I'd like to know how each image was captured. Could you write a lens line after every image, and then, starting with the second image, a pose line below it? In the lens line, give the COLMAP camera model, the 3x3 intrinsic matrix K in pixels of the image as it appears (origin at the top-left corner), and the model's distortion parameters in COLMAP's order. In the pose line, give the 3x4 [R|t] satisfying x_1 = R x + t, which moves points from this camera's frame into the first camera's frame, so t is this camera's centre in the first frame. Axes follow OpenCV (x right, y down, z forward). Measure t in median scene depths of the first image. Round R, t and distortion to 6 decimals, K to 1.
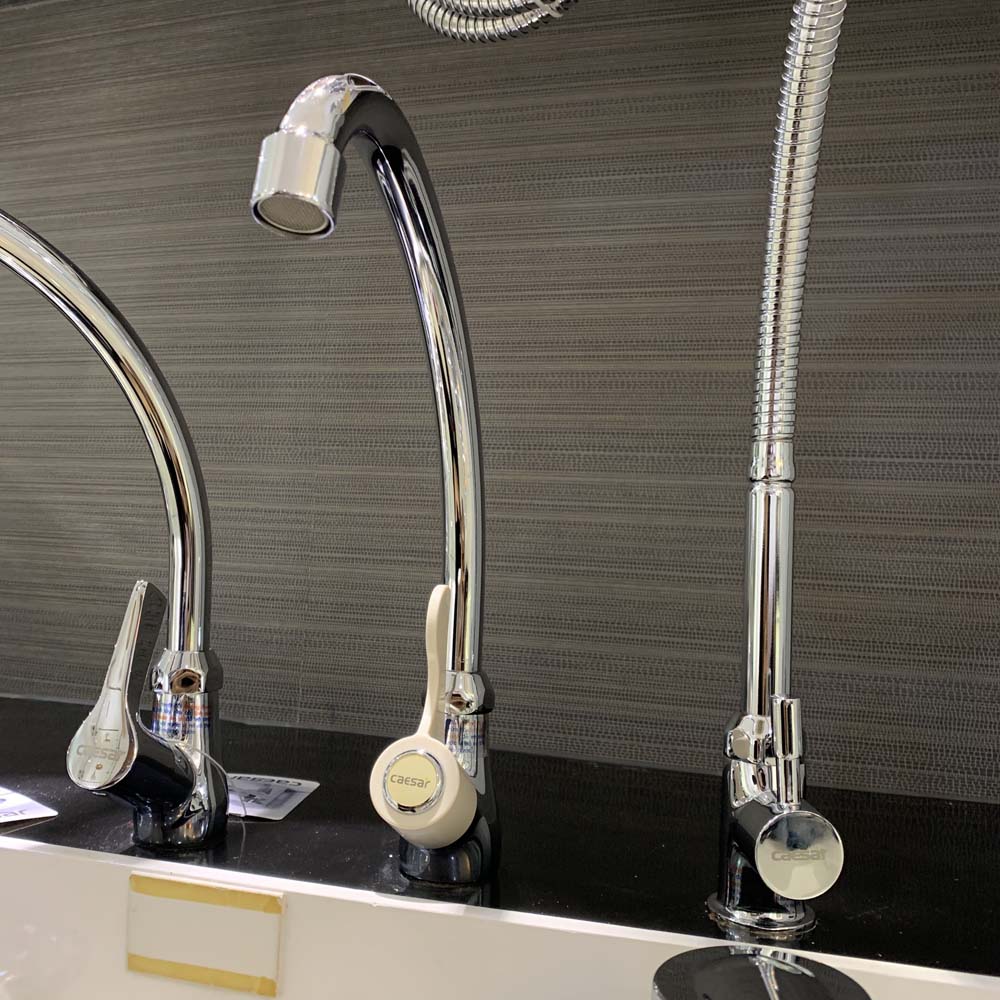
lens RADIAL K [[1023.2, 0, 500.0], [0, 1023.2, 500.0], [0, 0, 1]] dist [0.160275, -0.458682]
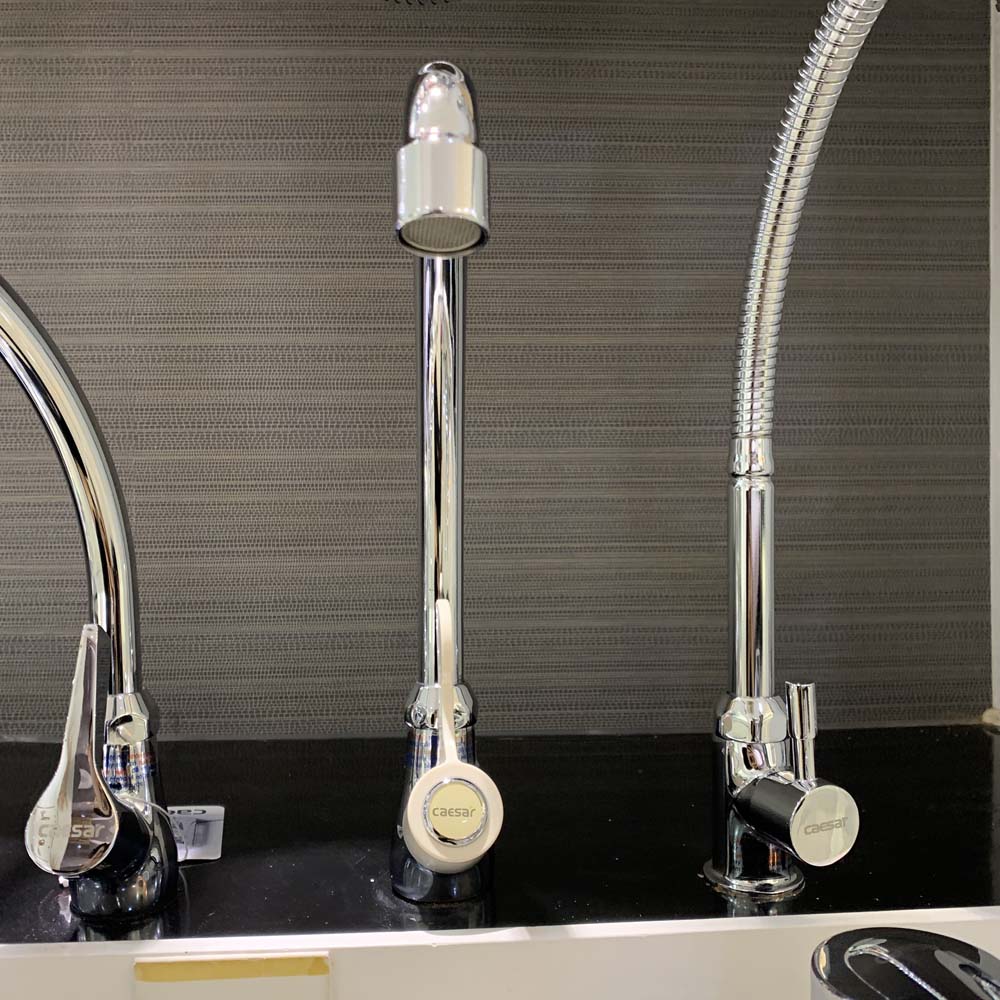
lens RADIAL K [[1022.4, 0, 495.3], [0, 1022.4, 507.8], [0, 0, 1]] dist [0.114399, -0.264188]
pose [[0.944892, -0.062670, 0.321327, -0.226531], [0.039495, 0.996159, 0.078148, -0.054786], [-0.324991, -0.061151, 0.943738, 0.068321]]
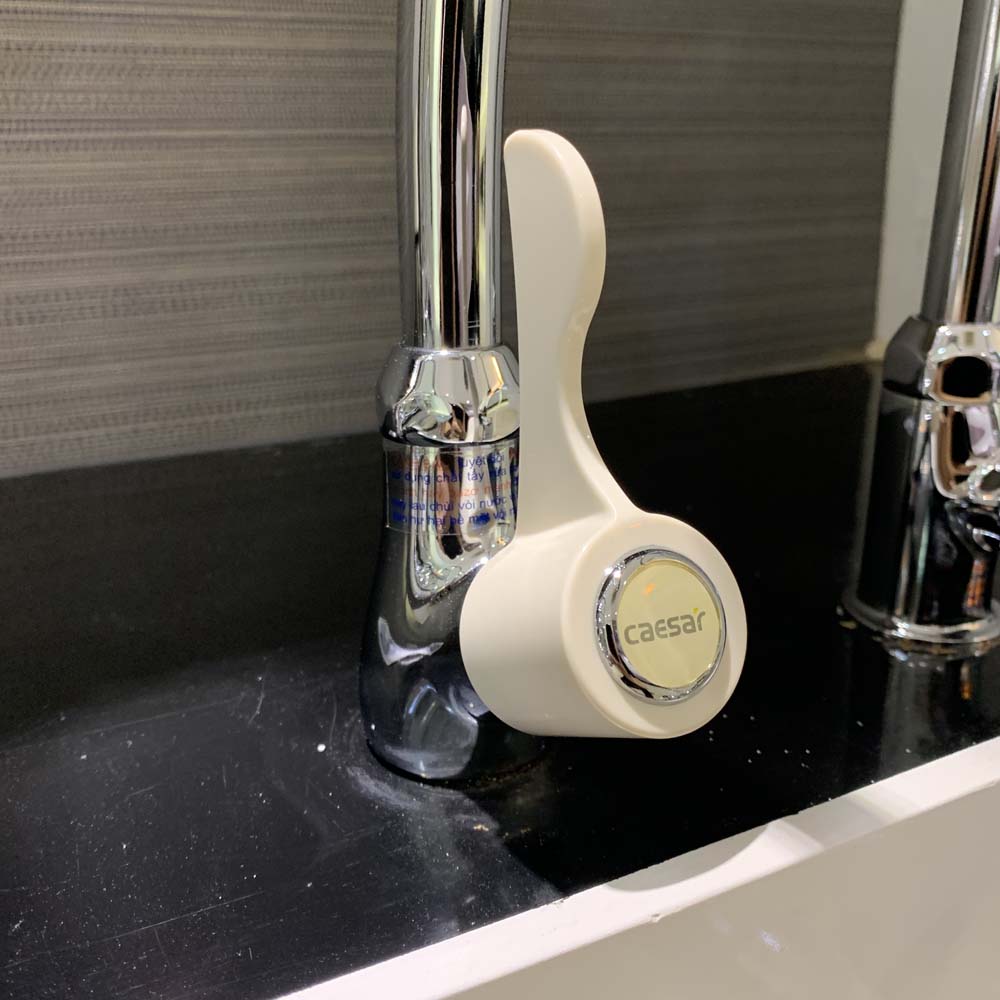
lens RADIAL K [[1050.0, 0, 488.7], [0, 1050.0, 493.3], [0, 0, 1]] dist [0.002019, -0.008950]
pose [[0.740874, -0.266856, 0.616355, -0.252259], [0.023175, 0.927292, 0.373622, 0.045280], [-0.671244, -0.262522, 0.693190, 0.517154]]
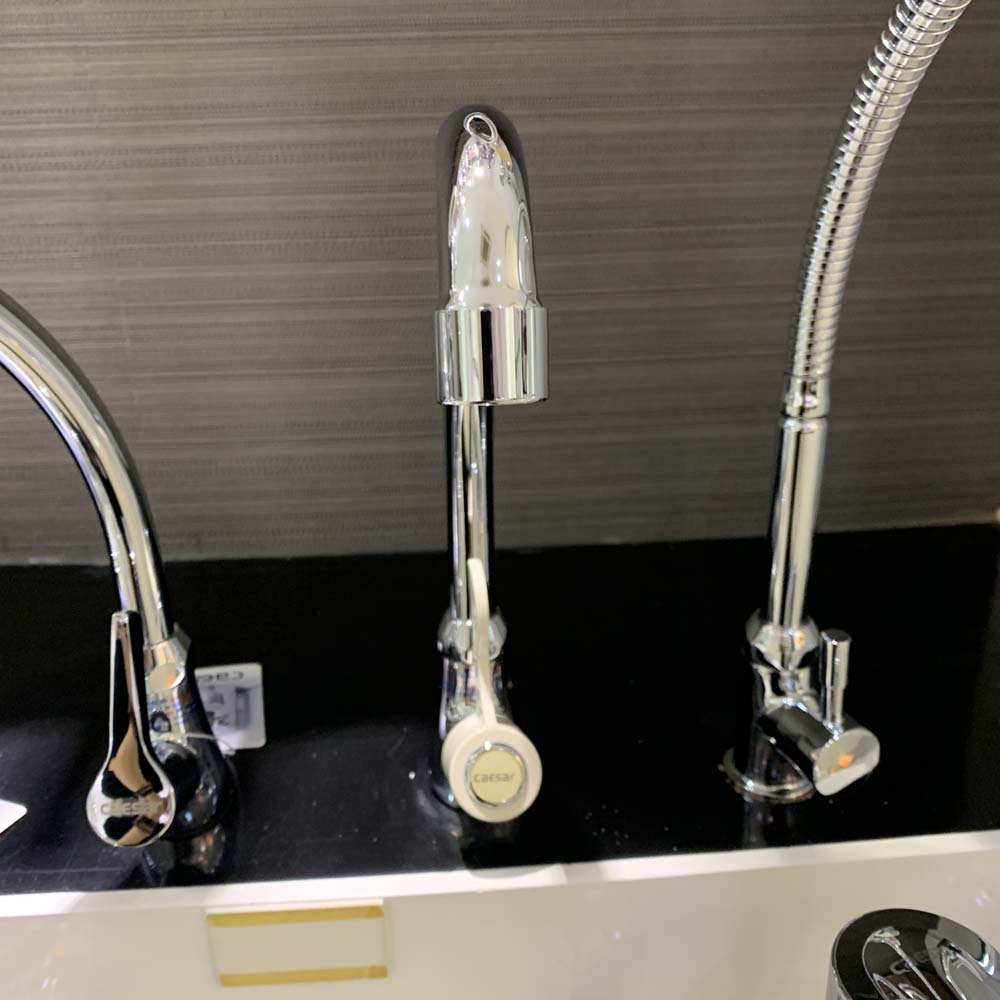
lens RADIAL K [[1029.3, 0, 501.0], [0, 1029.3, 493.0], [0, 0, 1]] dist [0.128813, -0.355464]
pose [[0.940049, -0.185980, 0.285865, -0.210707], [0.051614, 0.906148, 0.419799, -0.265373], [-0.337110, -0.379877, 0.861423, 0.159182]]
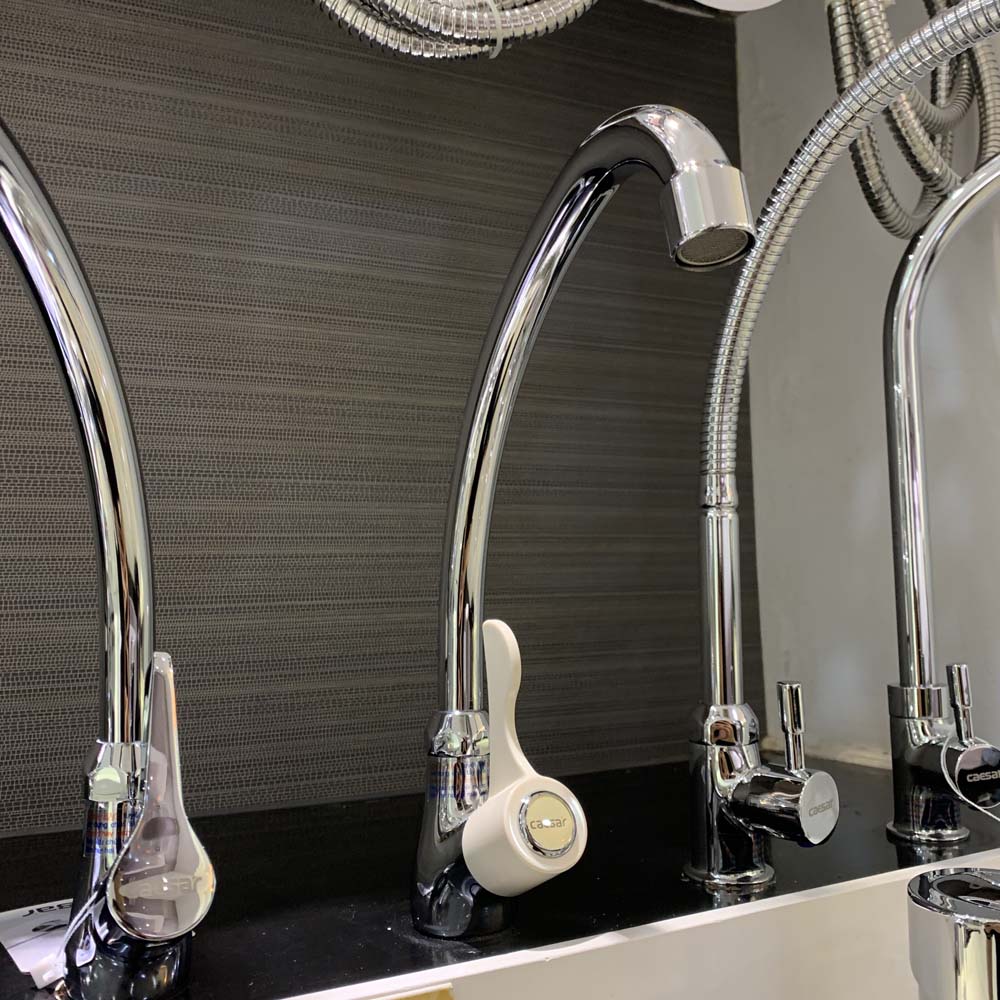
lens RADIAL K [[1029.3, 0, 501.0], [0, 1029.3, 493.0], [0, 0, 1]] dist [0.128813, -0.355464]
pose [[0.741375, -0.006191, 0.671063, -0.514664], [0.027324, 0.999407, -0.020967, -0.011898], [-0.670535, 0.033880, 0.741104, 0.198355]]
